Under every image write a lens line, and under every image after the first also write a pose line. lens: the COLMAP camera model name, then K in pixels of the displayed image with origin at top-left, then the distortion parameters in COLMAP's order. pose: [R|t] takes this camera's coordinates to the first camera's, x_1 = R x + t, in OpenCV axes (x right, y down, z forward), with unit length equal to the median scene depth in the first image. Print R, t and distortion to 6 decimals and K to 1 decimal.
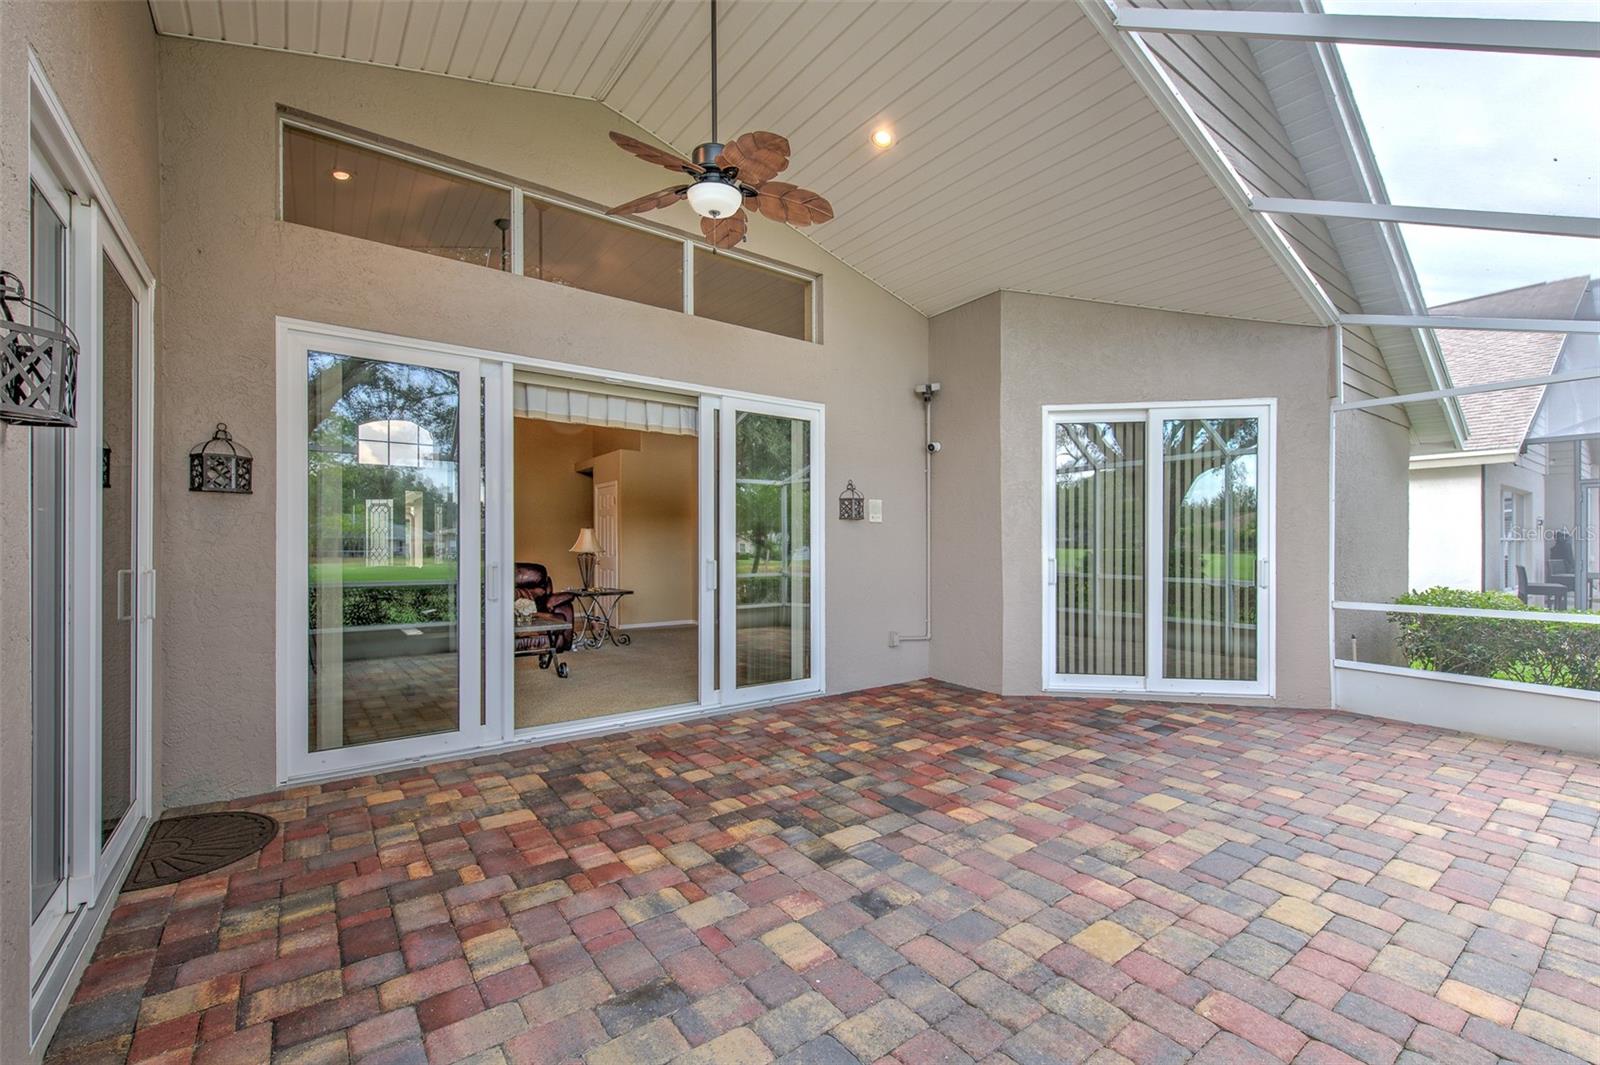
lens RADIAL K [[681.4, 0, 814.6], [0, 681.4, 543.4], [0, 0, 1]] dist [0.002133, -0.000930]
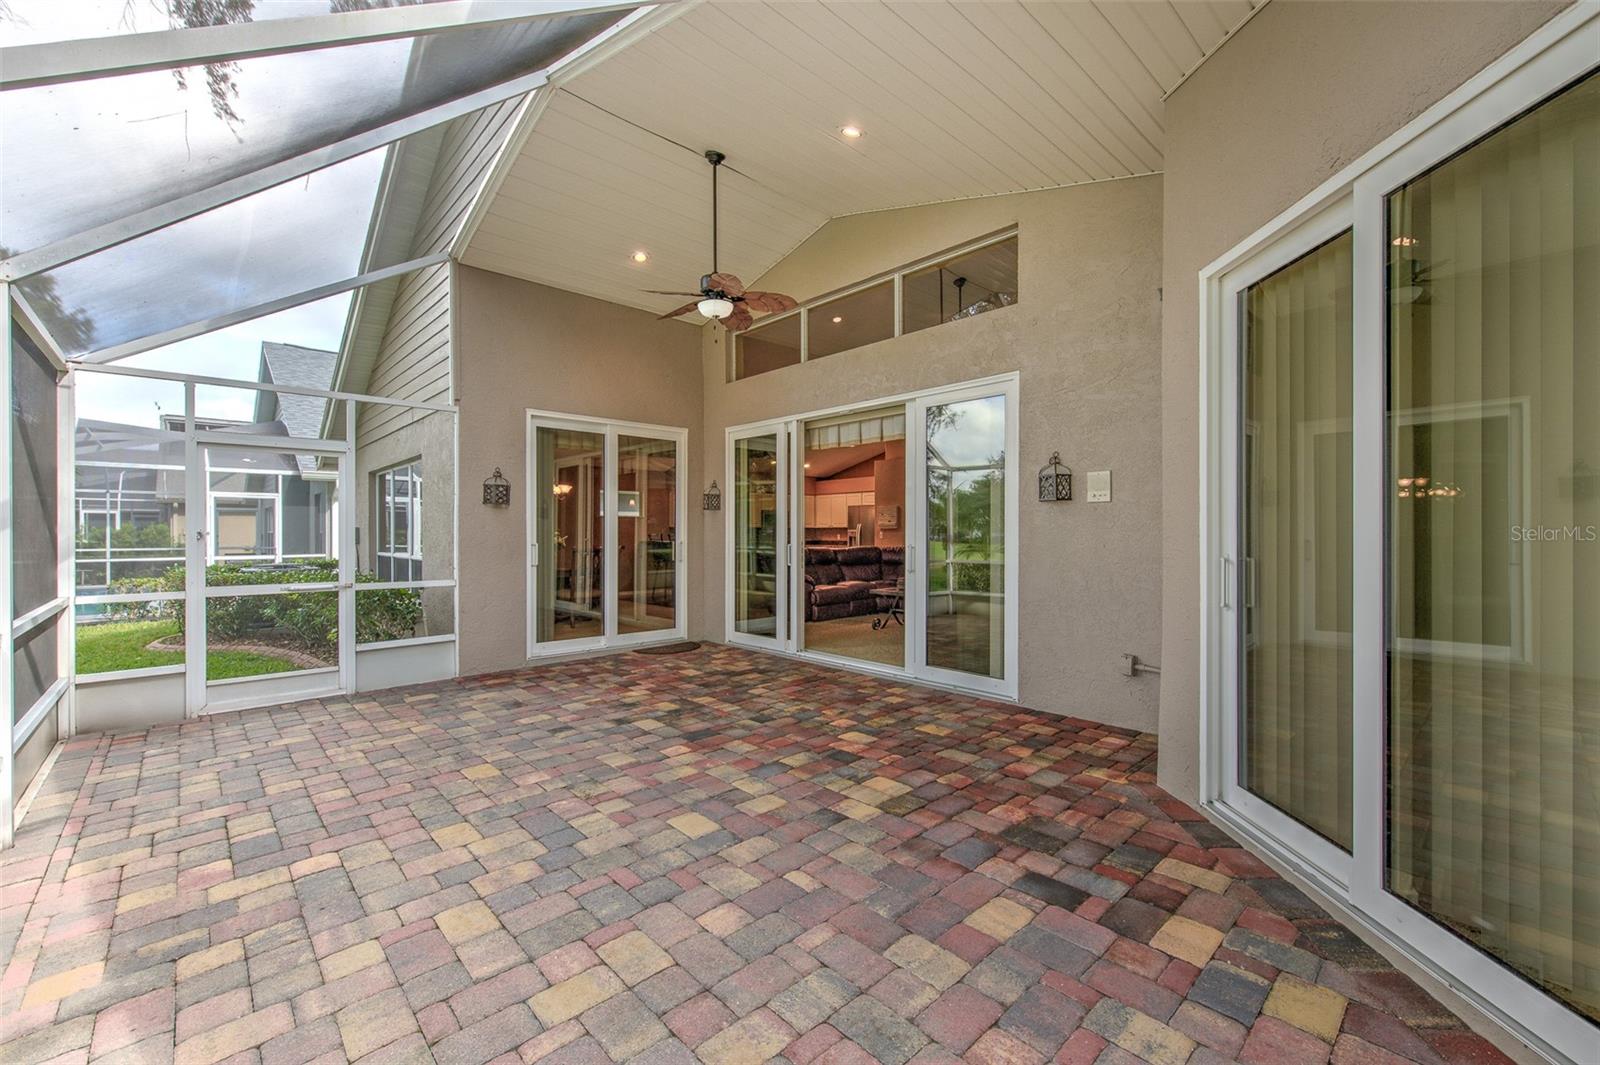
lens RADIAL K [[661.9, 0, 800.0], [0, 661.9, 532.5], [0, 0, 1]] dist [0.002029, -0.000019]
pose [[0.097603, 0.000063, -0.995225, 1.221258], [0.001125, 0.999999, 0.000173, 0.002600], [0.995225, -0.001136, 0.097603, 0.939091]]
